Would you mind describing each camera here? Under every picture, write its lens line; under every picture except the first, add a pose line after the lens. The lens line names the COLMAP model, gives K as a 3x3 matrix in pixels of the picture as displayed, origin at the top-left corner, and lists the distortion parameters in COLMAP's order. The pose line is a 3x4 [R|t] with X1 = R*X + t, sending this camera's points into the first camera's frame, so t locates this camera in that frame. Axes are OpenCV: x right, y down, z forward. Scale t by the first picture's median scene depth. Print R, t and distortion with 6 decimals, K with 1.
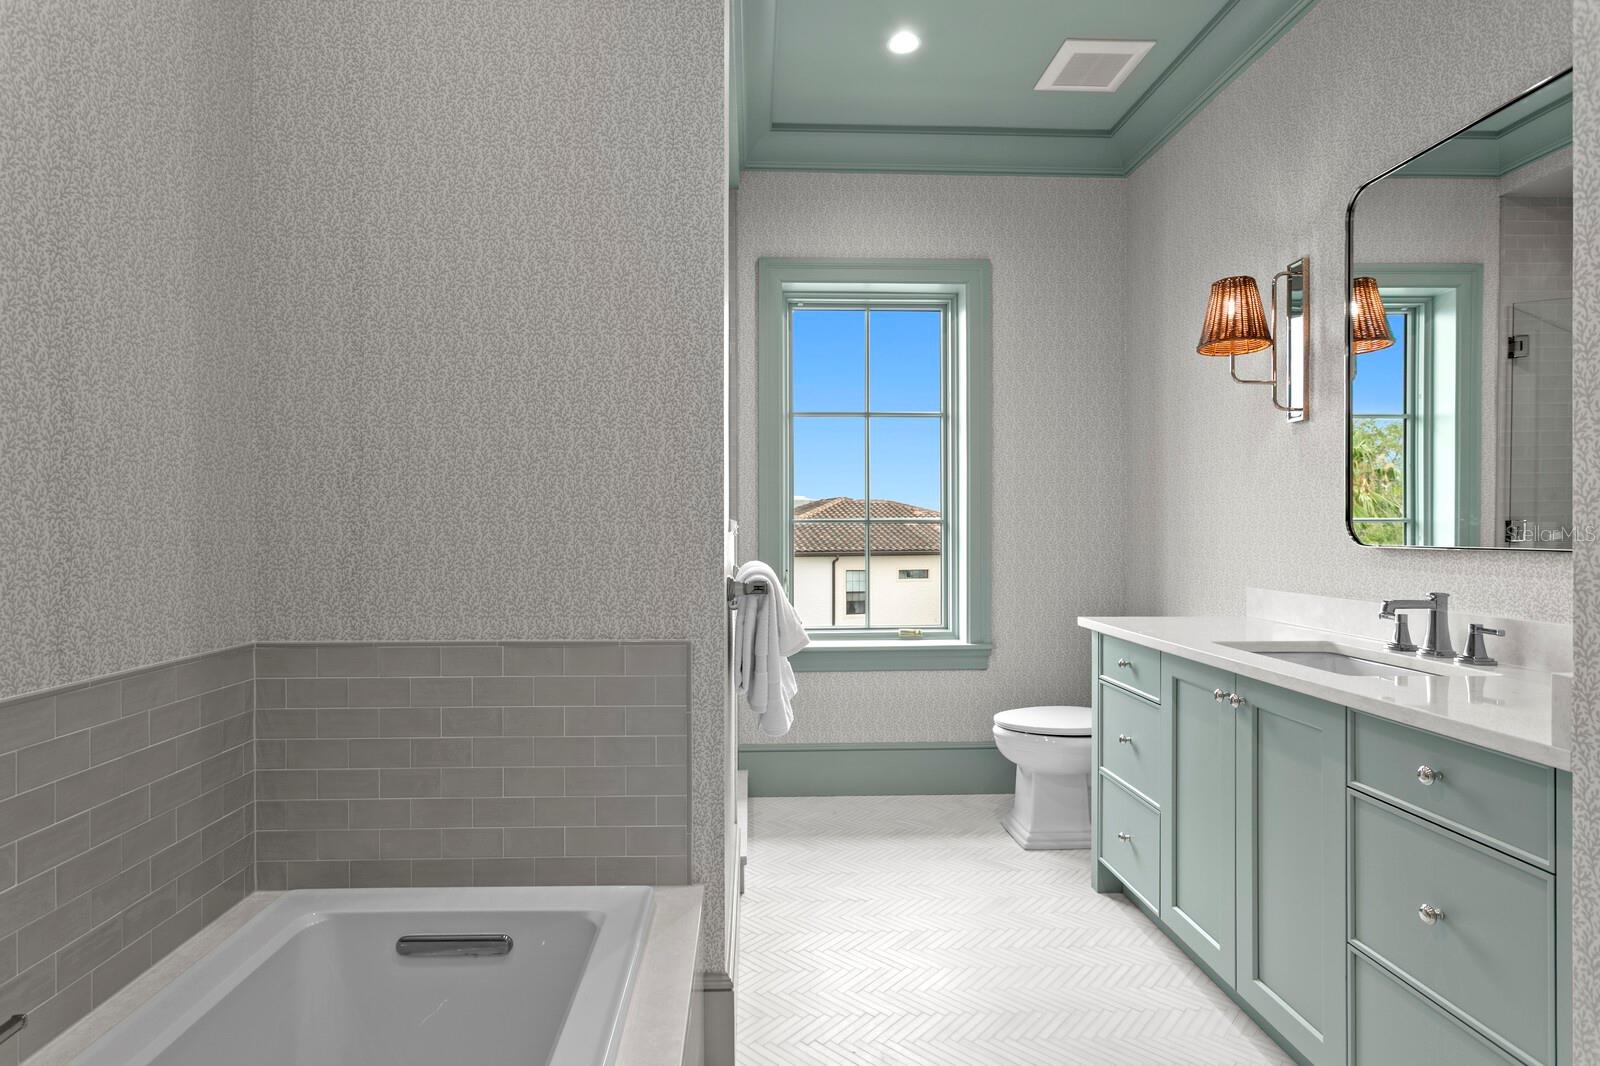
lens RADIAL K [[841.7, 0, 787.2], [0, 841.7, 534.4], [0, 0, 1]] dist [0.004815, 0.006281]
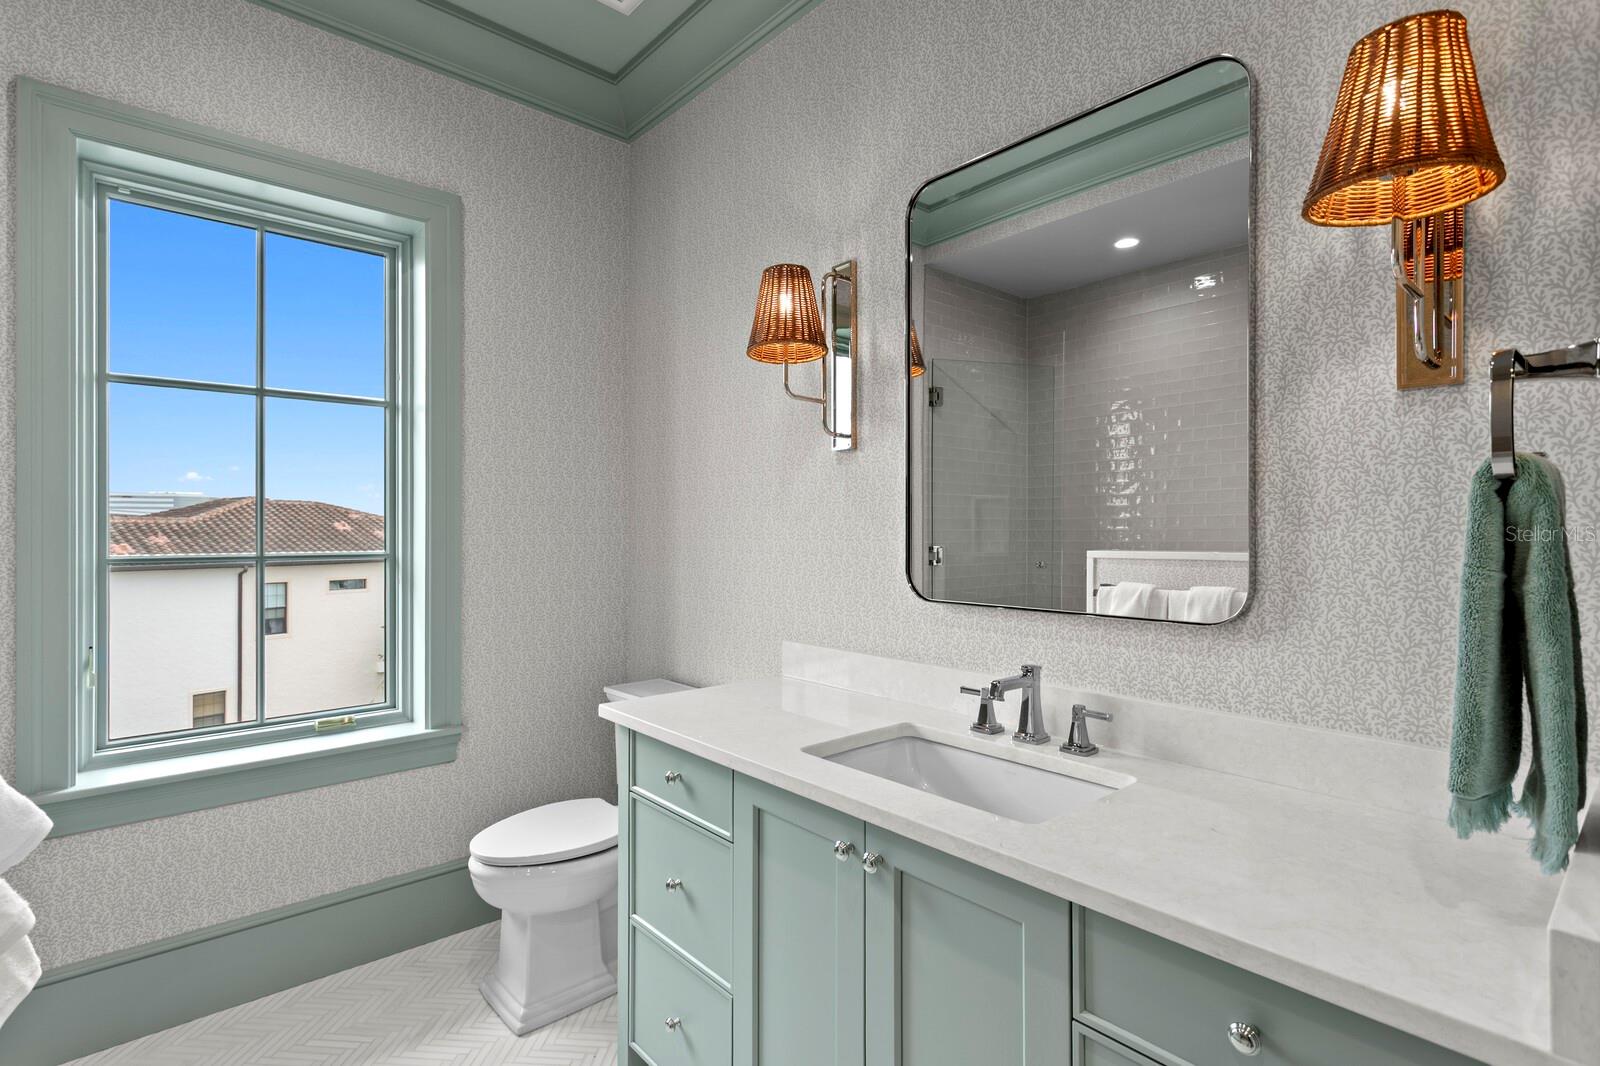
lens RADIAL K [[820.9, 0, 791.9], [0, 820.9, 538.6], [0, 0, 1]] dist [-0.003598, 0.002041]
pose [[0.799508, 0.001719, 0.600653, 0.060998], [-0.001382, 0.999999, -0.001021, -0.042300], [-0.600654, -0.000014, 0.799509, 0.358709]]
